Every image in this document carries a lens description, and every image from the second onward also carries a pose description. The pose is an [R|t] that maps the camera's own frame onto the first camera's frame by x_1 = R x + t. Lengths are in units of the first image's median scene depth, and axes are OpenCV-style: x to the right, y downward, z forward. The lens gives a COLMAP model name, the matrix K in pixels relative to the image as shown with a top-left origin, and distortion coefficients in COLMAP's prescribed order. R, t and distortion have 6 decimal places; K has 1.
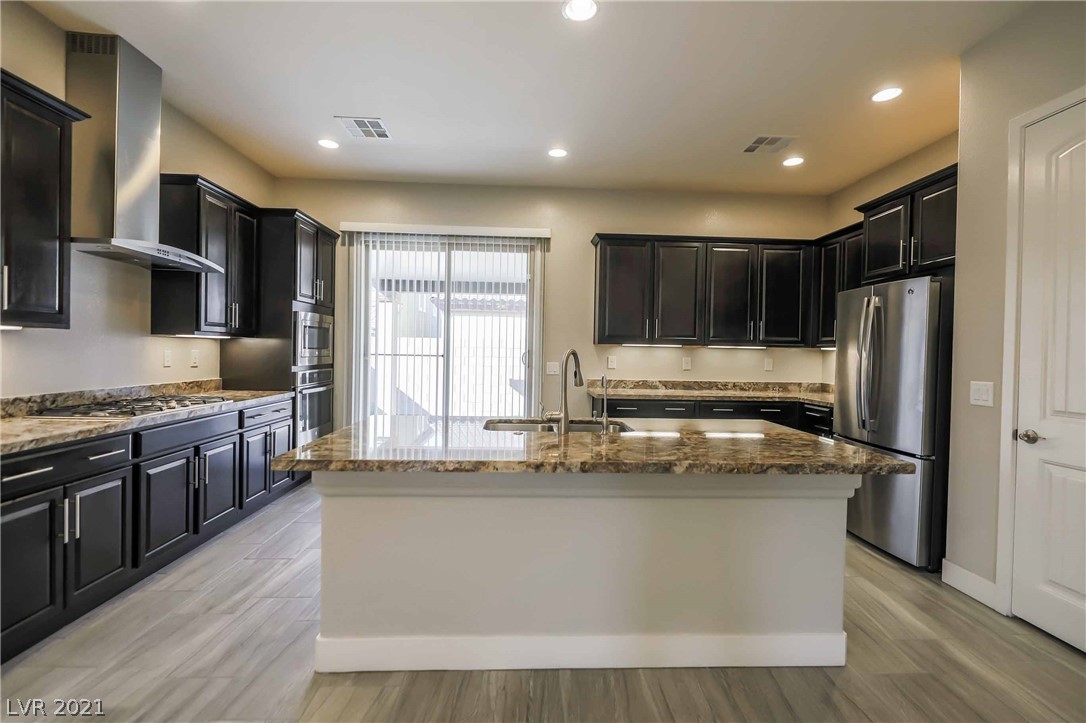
lens RADIAL K [[480.2, 0, 541.5], [0, 480.2, 355.8], [0, 0, 1]] dist [-0.000661, -0.000540]
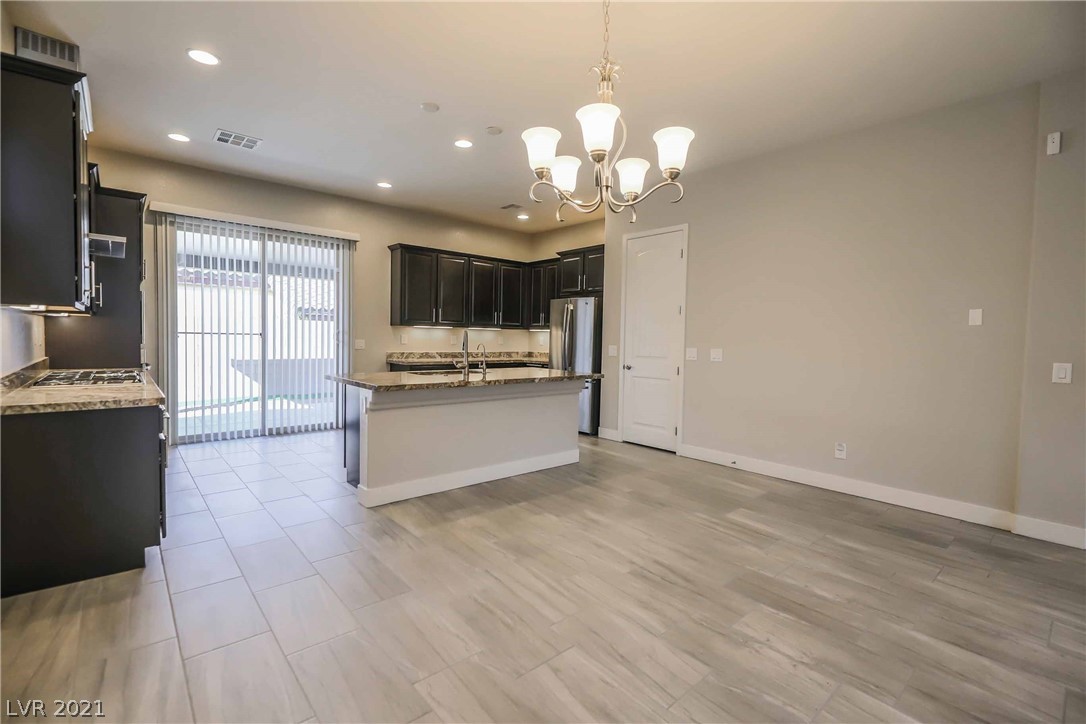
lens RADIAL K [[480.2, 0, 541.5], [0, 480.2, 356.3], [0, 0, 1]] dist [-0.000661, -0.000540]
pose [[0.783623, -0.027277, 0.620638, -0.415900], [0.000515, 0.999064, 0.043259, 0.003406], [-0.621237, -0.033579, 0.782903, -0.314436]]
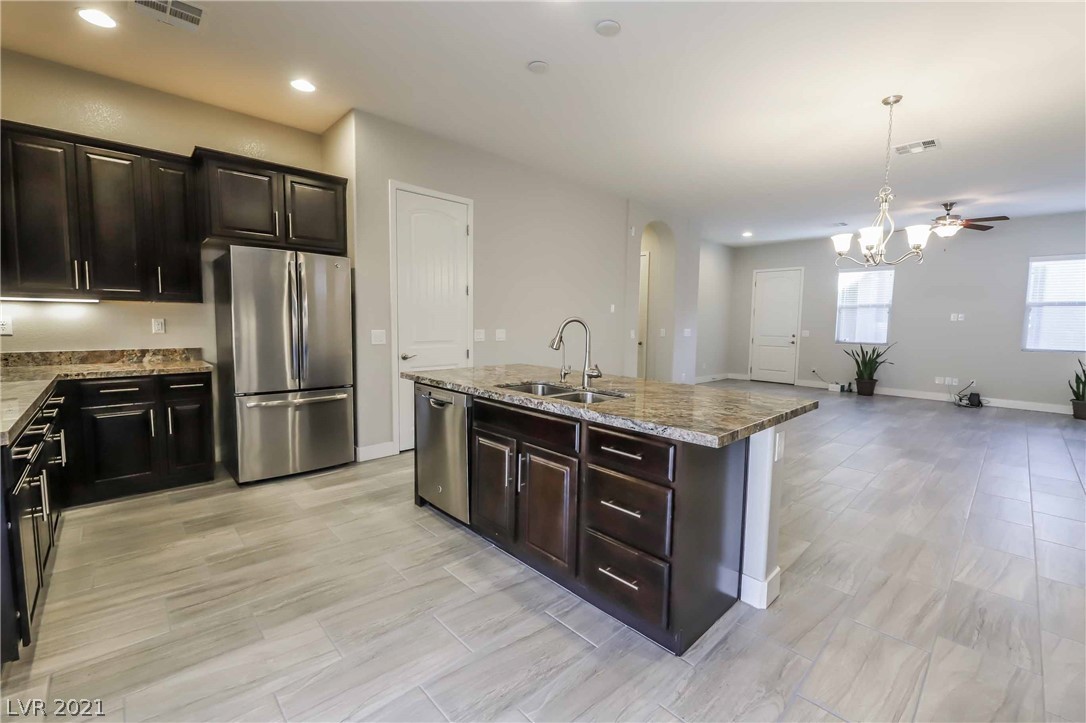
lens RADIAL K [[444.7, 0, 543.0], [0, 444.7, 361.5], [0, 0, 1]] dist [-0.012464, -0.000573]
pose [[-0.645249, -0.105195, 0.756695, -0.339698], [-0.023193, 0.992715, 0.118230, -0.017872], [-0.763620, 0.058738, -0.642988, 0.840596]]
